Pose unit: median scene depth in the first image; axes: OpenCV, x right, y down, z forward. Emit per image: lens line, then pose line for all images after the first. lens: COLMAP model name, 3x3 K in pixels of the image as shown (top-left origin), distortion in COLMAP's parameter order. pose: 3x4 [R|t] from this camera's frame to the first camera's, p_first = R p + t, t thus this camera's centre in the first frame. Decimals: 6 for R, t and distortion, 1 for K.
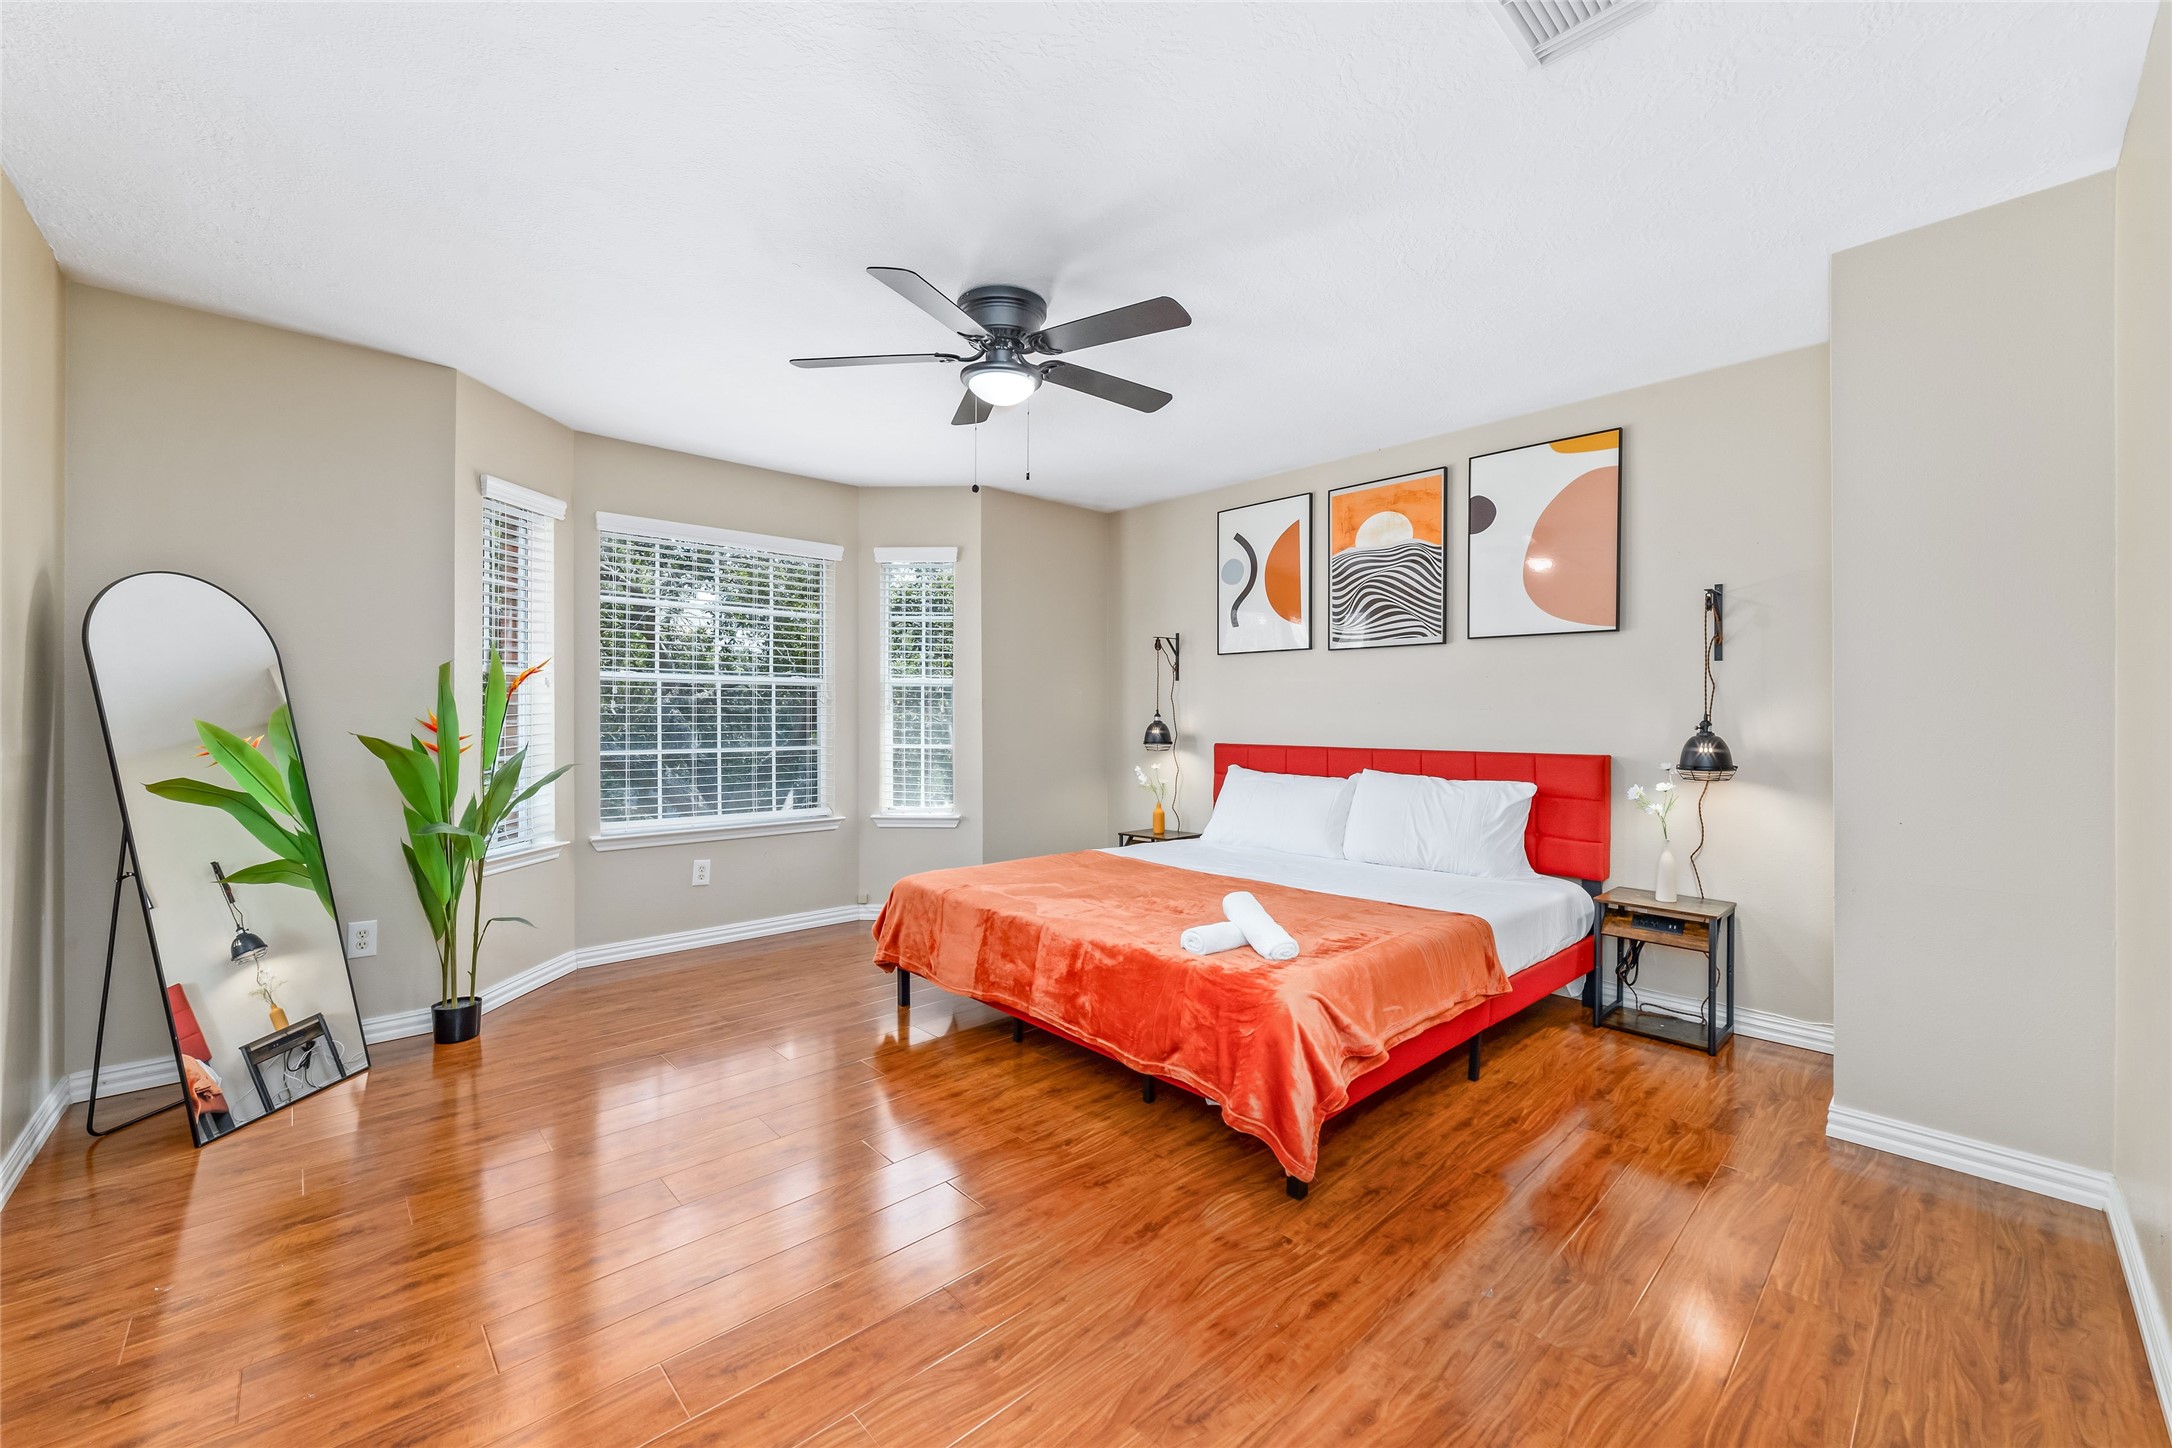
lens RADIAL K [[843.8, 0, 1077.3], [0, 843.8, 722.8], [0, 0, 1]] dist [-0.014504, 0.000640]
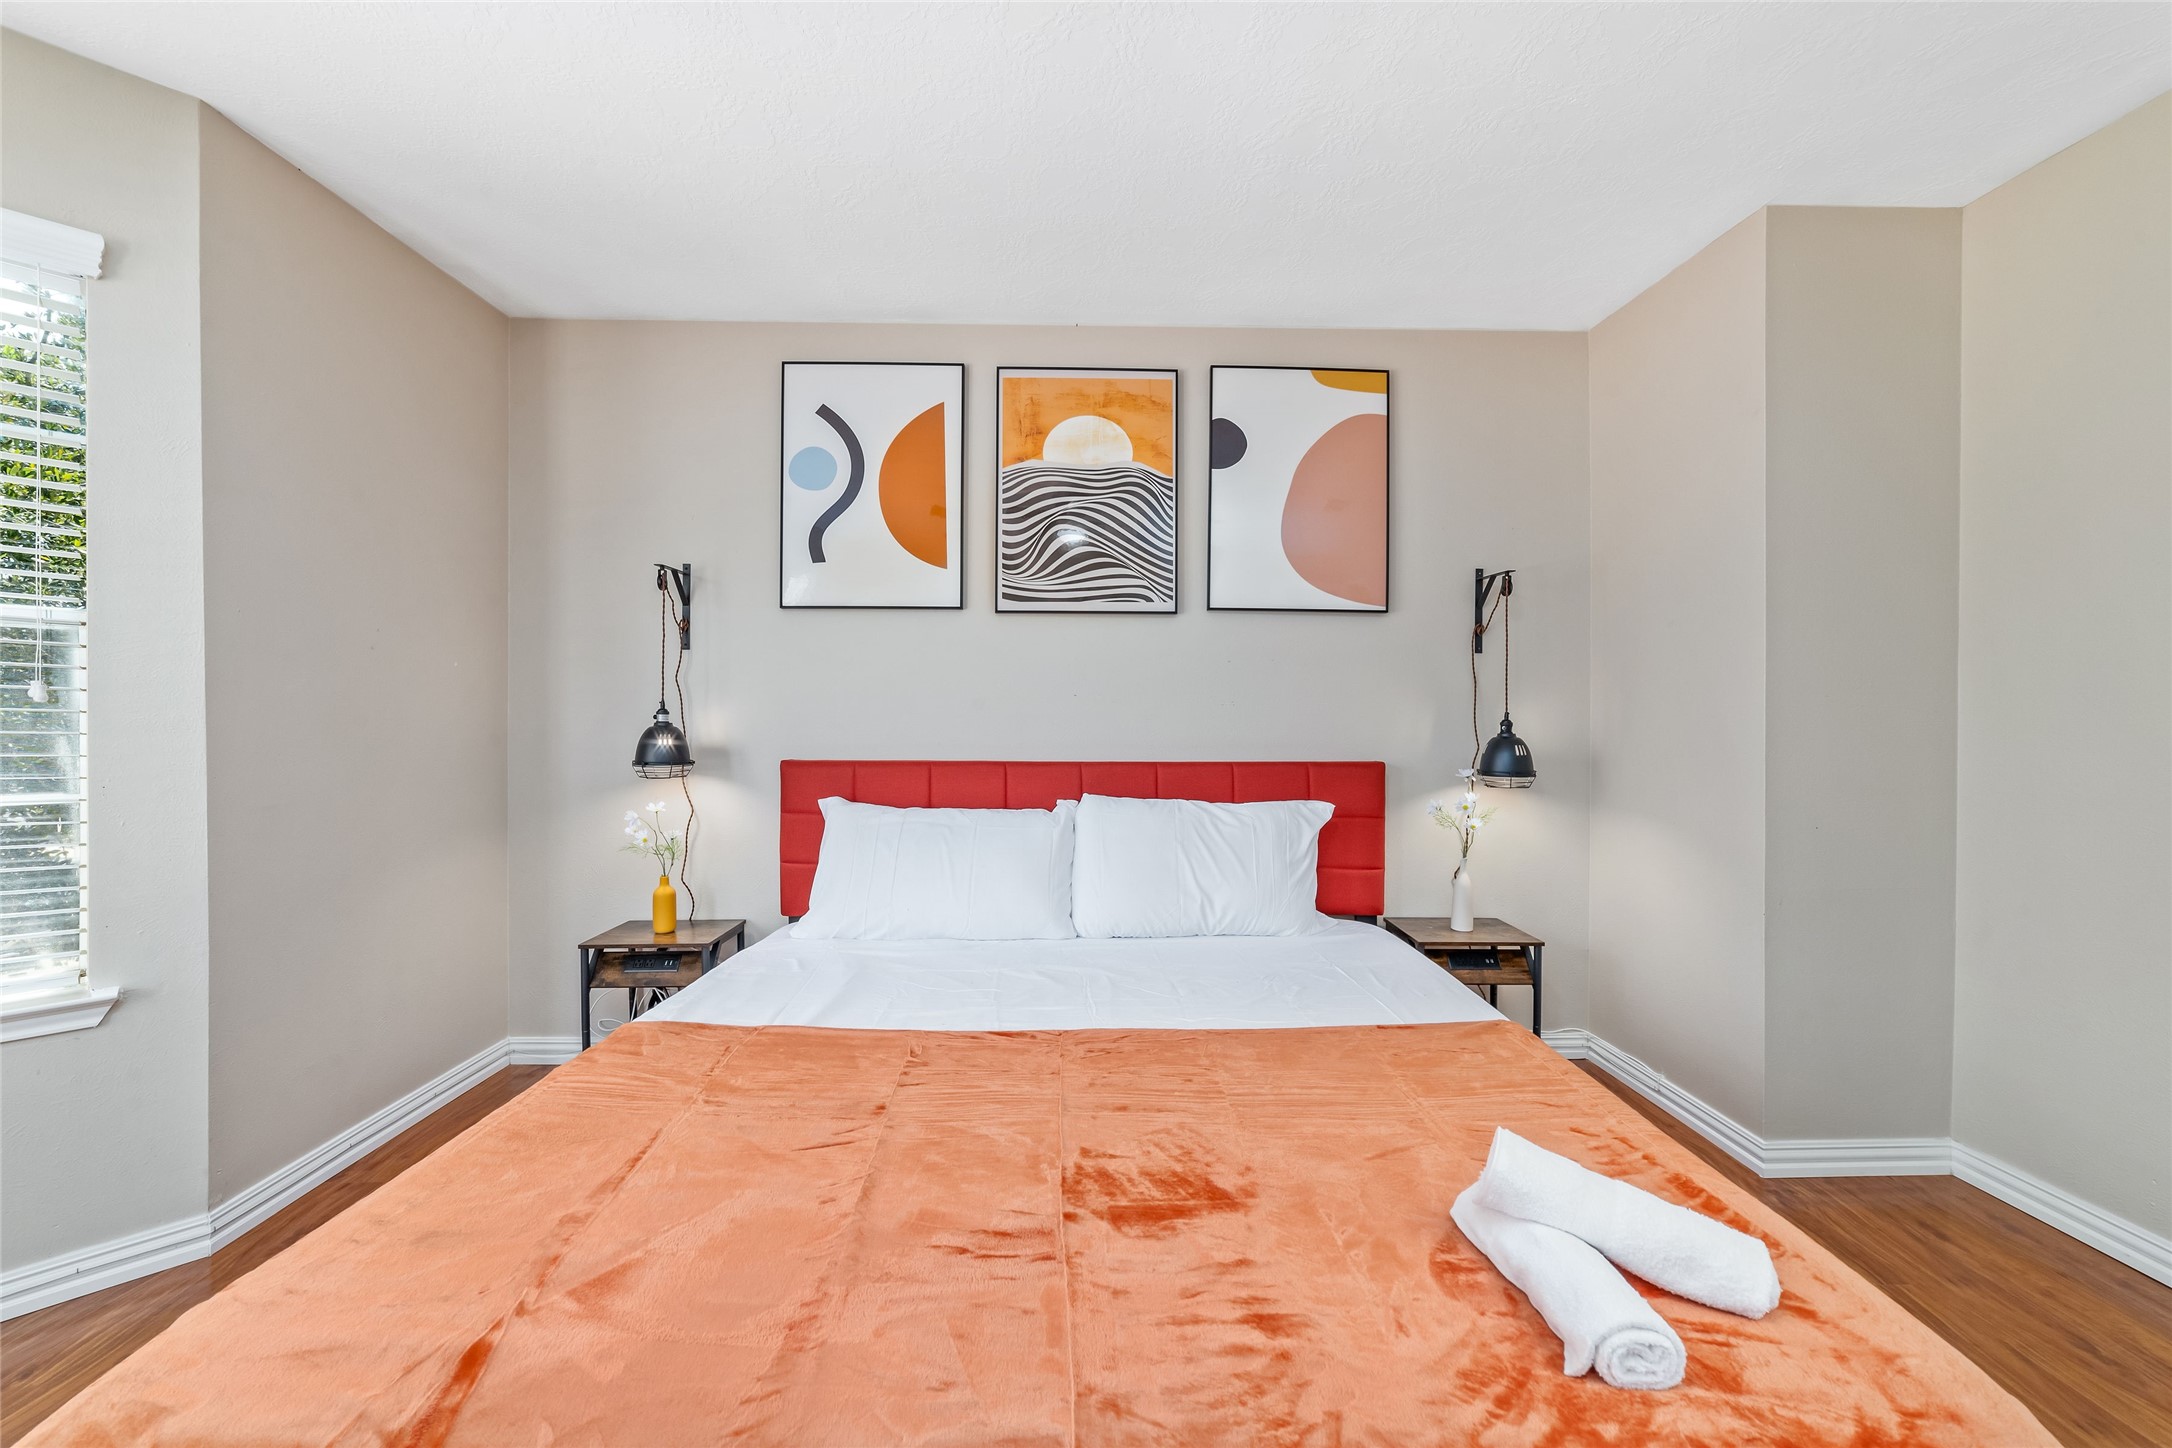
lens RADIAL K [[843.8, 0, 1081.8], [0, 843.8, 716.1], [0, 0, 1]] dist [-0.014504, 0.000640]
pose [[0.666705, -0.000302, 0.745321, -0.143459], [0.005782, 0.999972, -0.004766, -0.002535], [-0.745299, 0.007487, 0.666688, 0.522343]]
